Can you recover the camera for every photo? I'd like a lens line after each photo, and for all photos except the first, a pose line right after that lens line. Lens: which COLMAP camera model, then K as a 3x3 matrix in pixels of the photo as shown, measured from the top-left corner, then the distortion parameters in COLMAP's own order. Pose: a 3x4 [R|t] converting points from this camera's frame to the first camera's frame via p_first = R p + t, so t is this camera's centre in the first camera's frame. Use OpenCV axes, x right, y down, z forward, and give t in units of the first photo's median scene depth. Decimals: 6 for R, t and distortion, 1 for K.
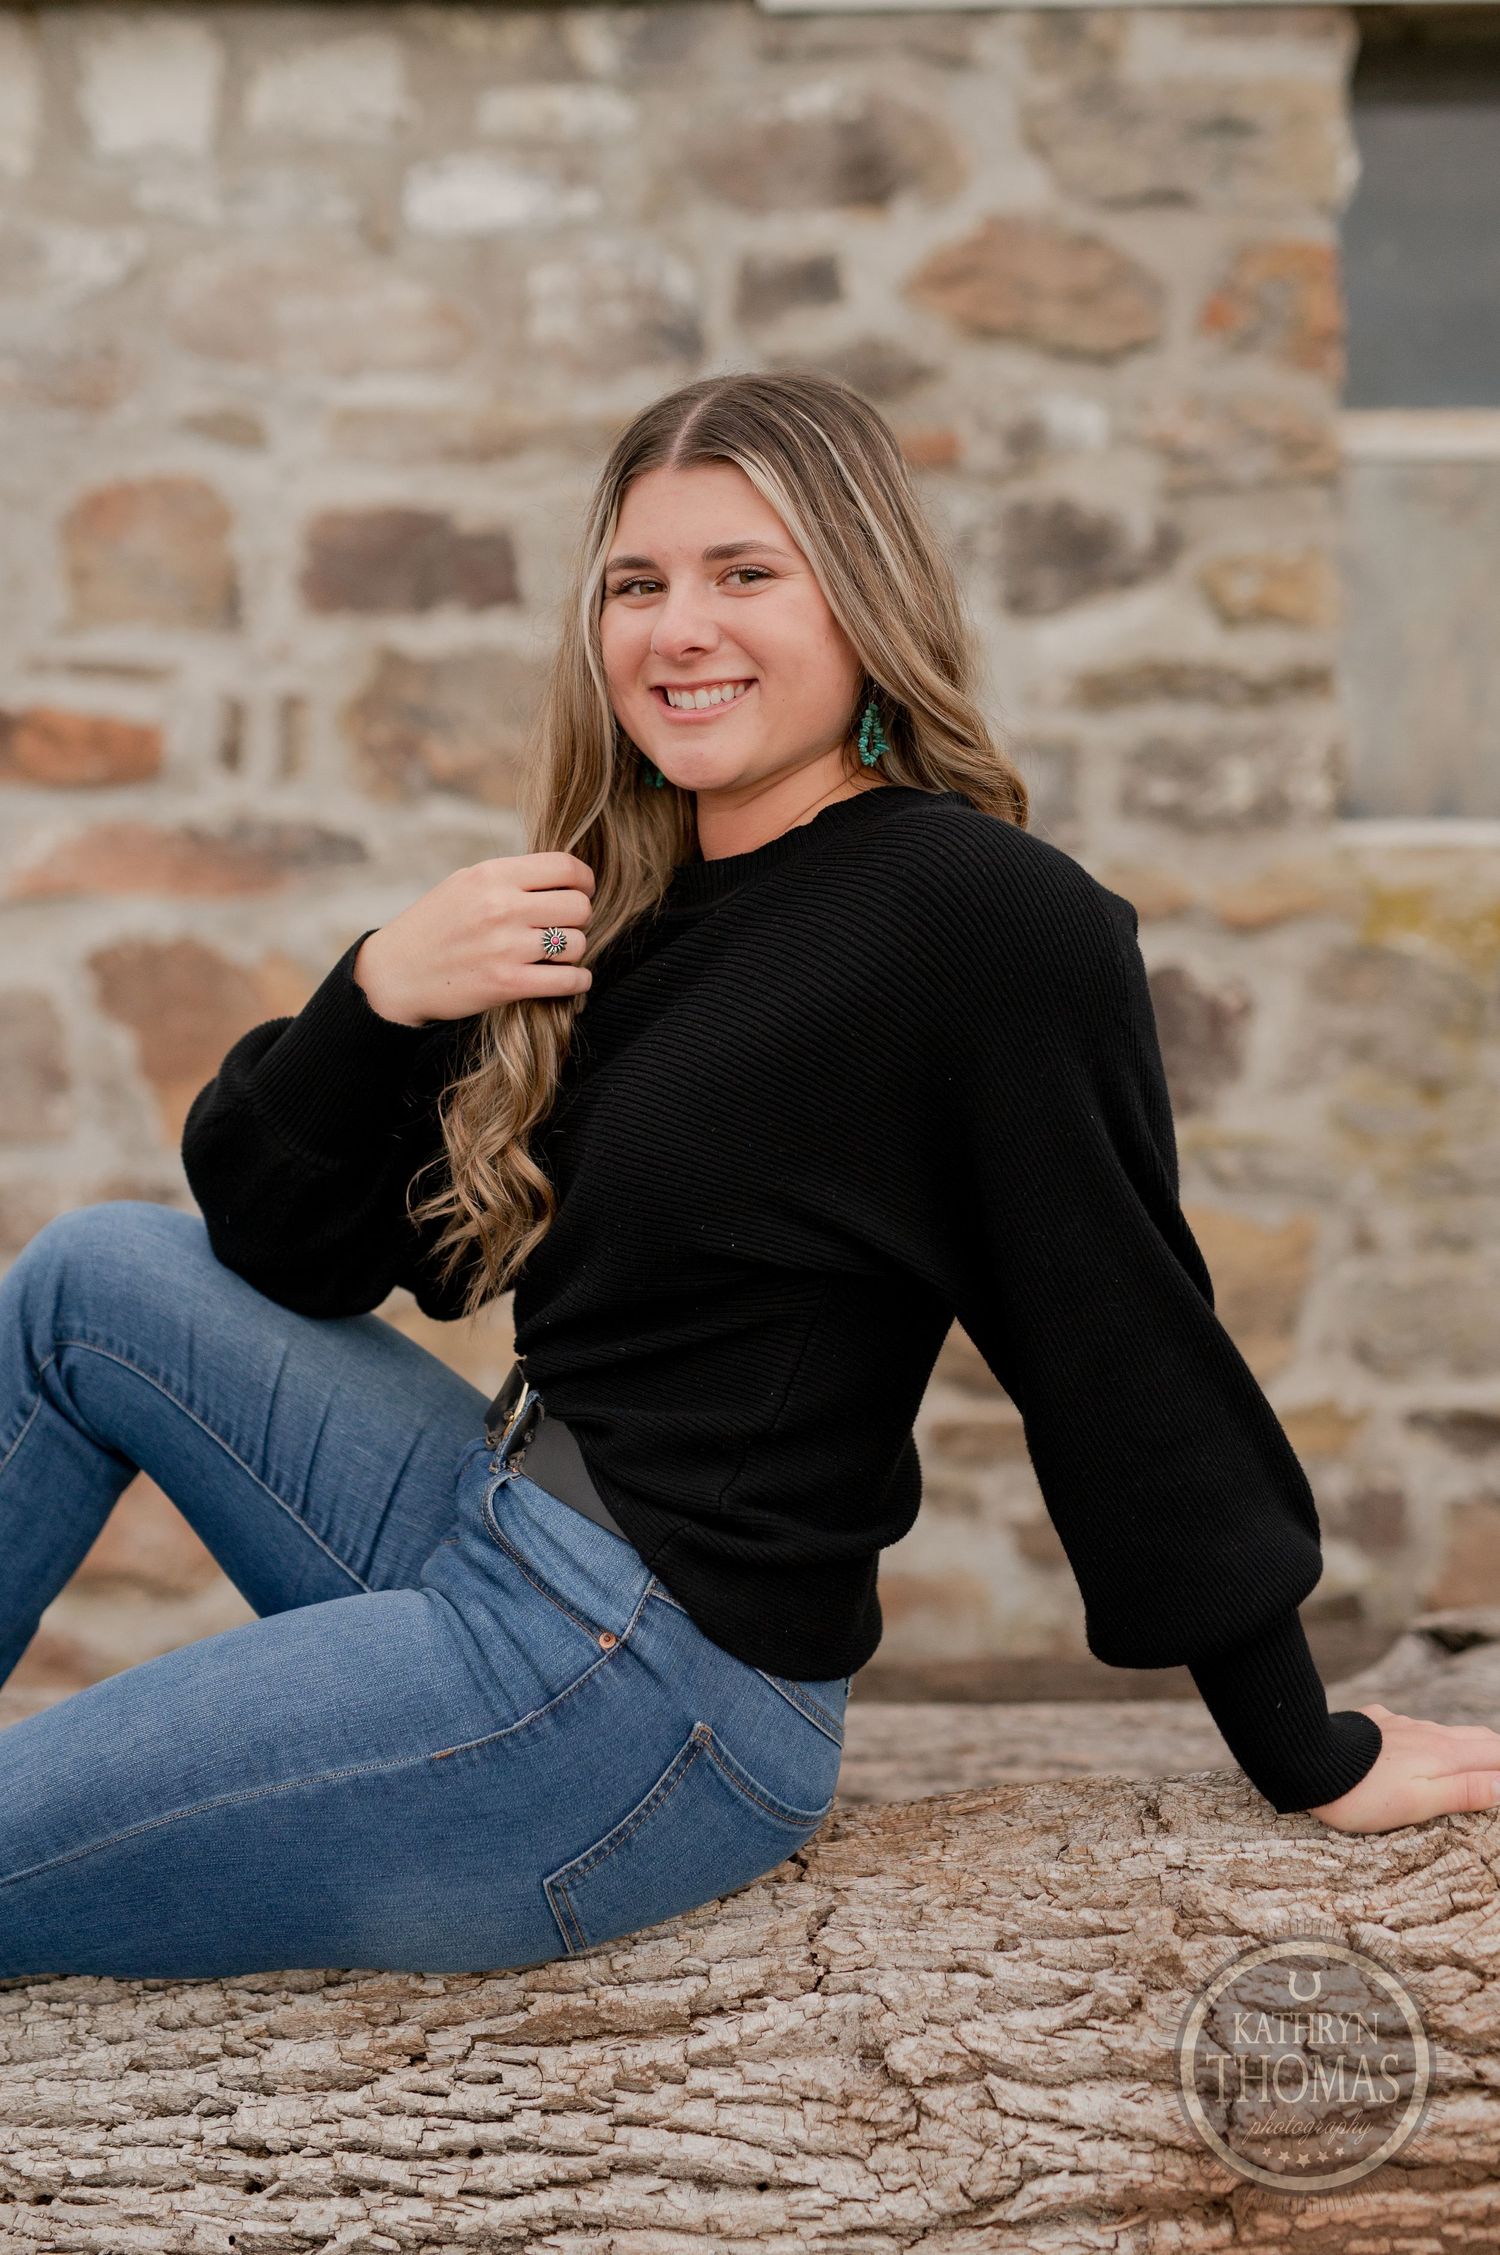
lens RADIAL K [[3268.7, 0, 583.1], [0, 3268.7, 886.9], [0, 0, 1]] dist [-0.021489, 0.098914]
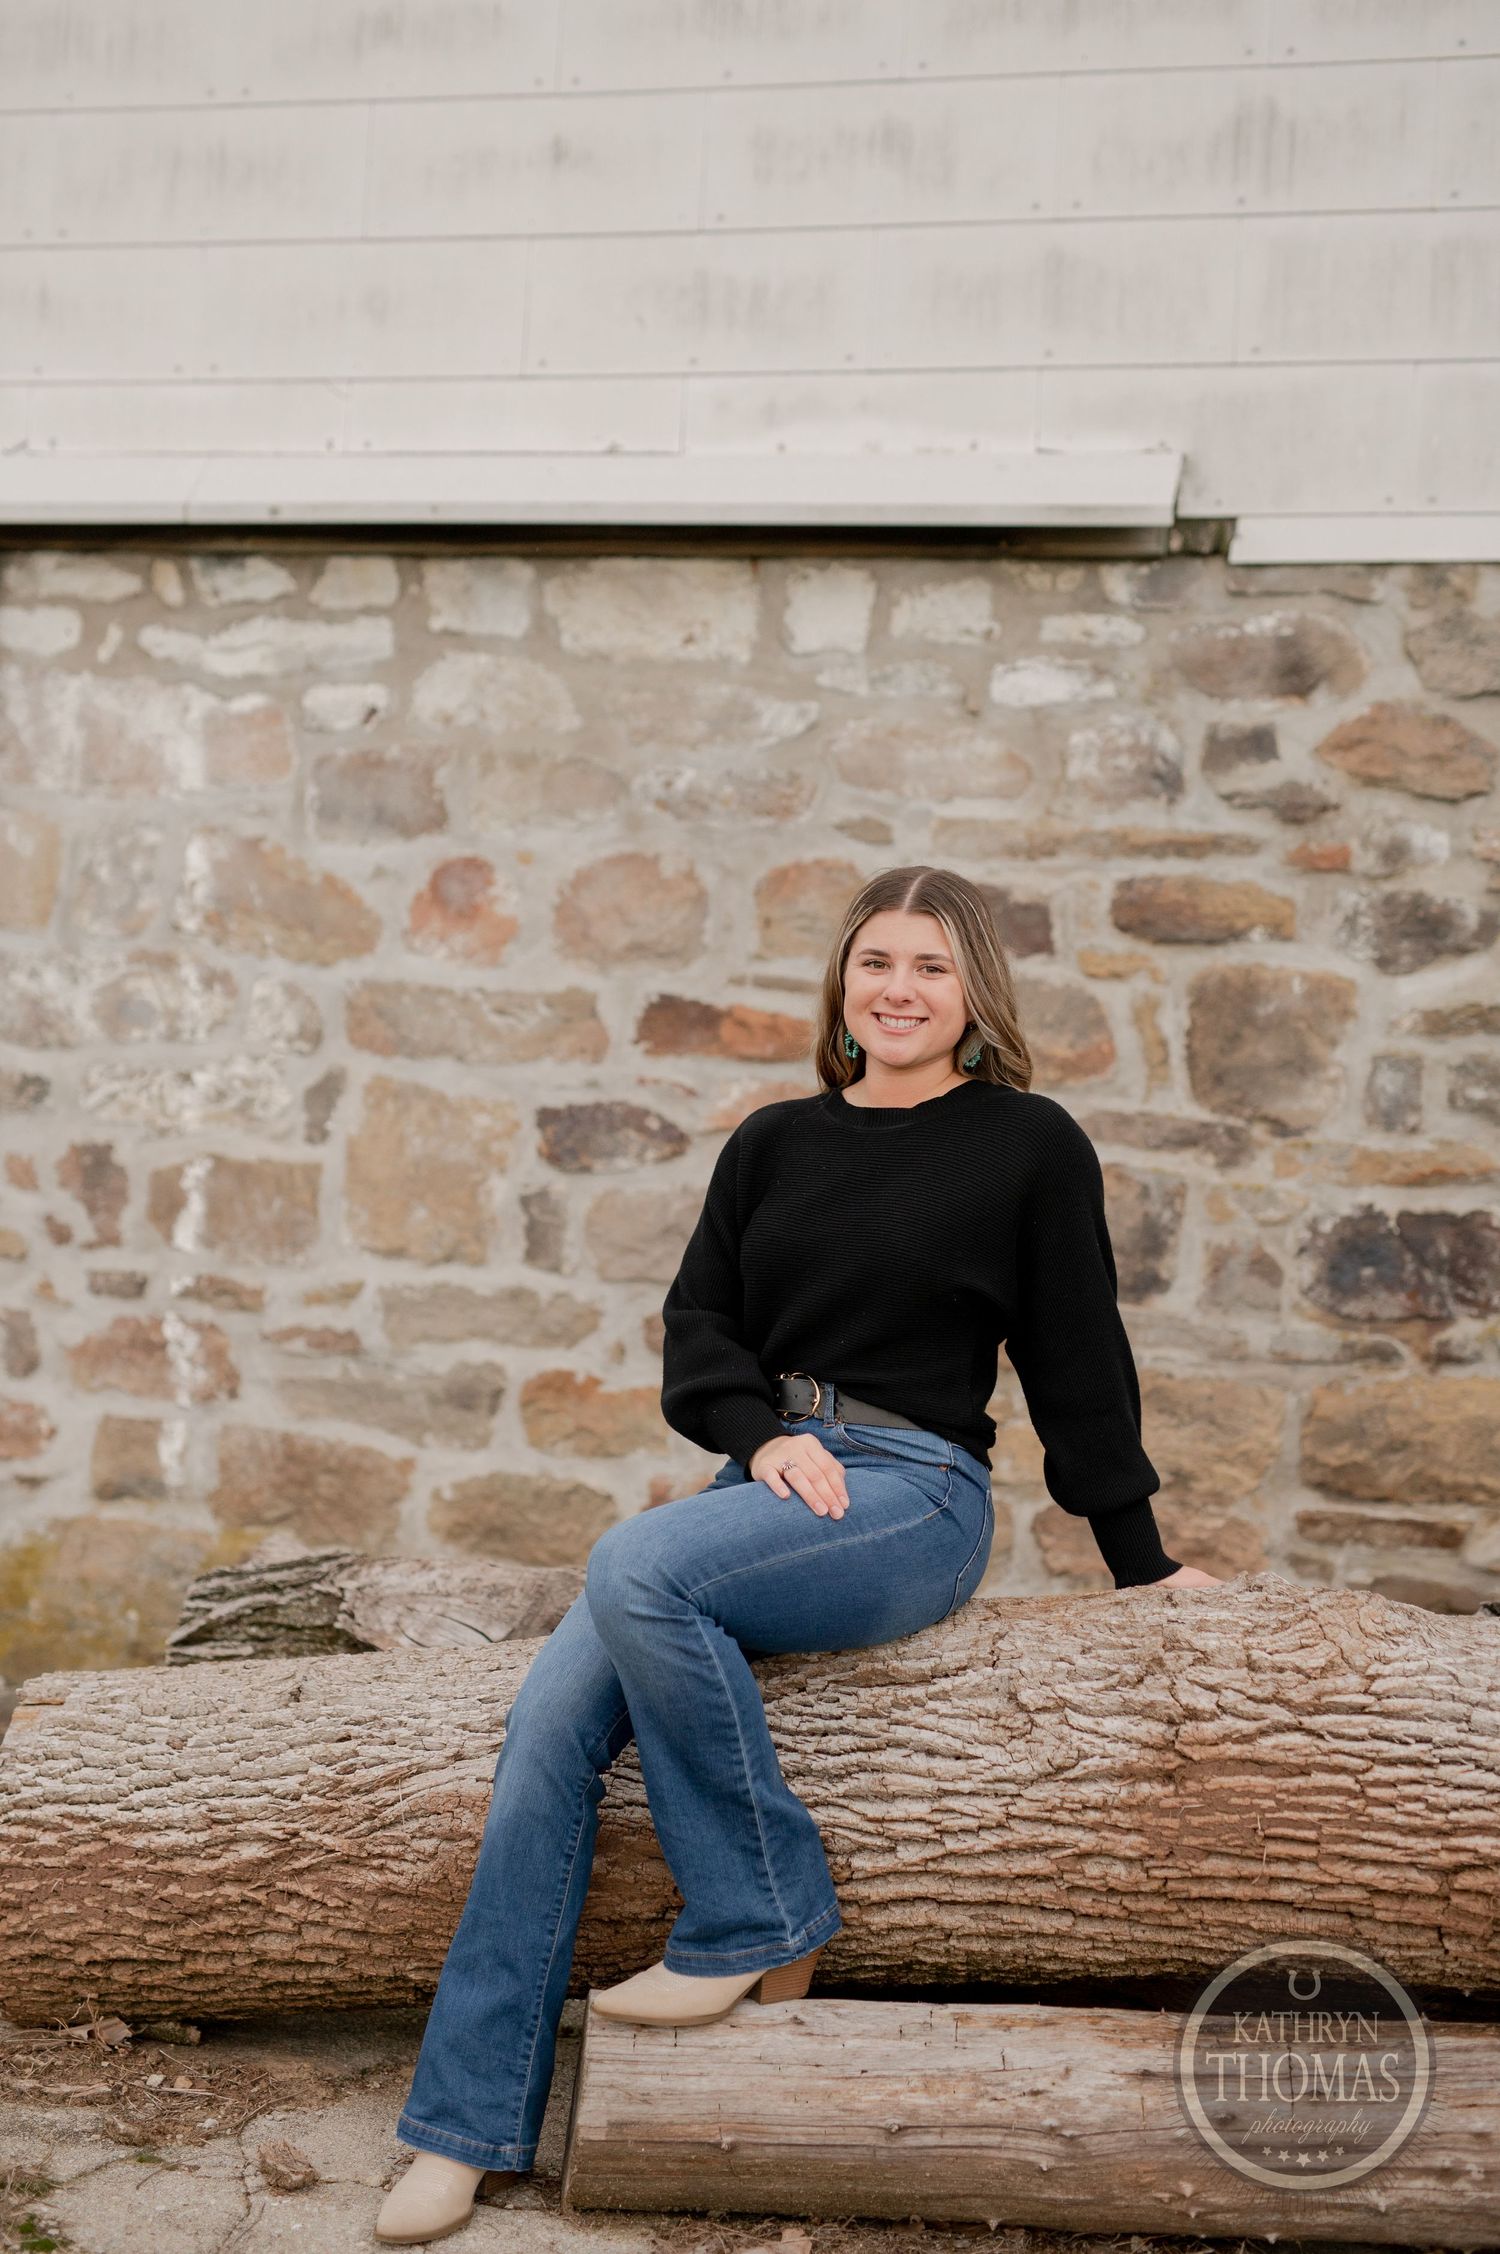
lens RADIAL K [[3219.5, 0, 744.4], [0, 3219.5, 1096.0], [0, 0, 1]] dist [-0.004607, 0.056044]
pose [[0.975773, 0.047422, -0.213586, 0.332301], [-0.051552, 0.998575, -0.013804, 0.018441], [0.212627, 0.024480, 0.976827, -0.998902]]
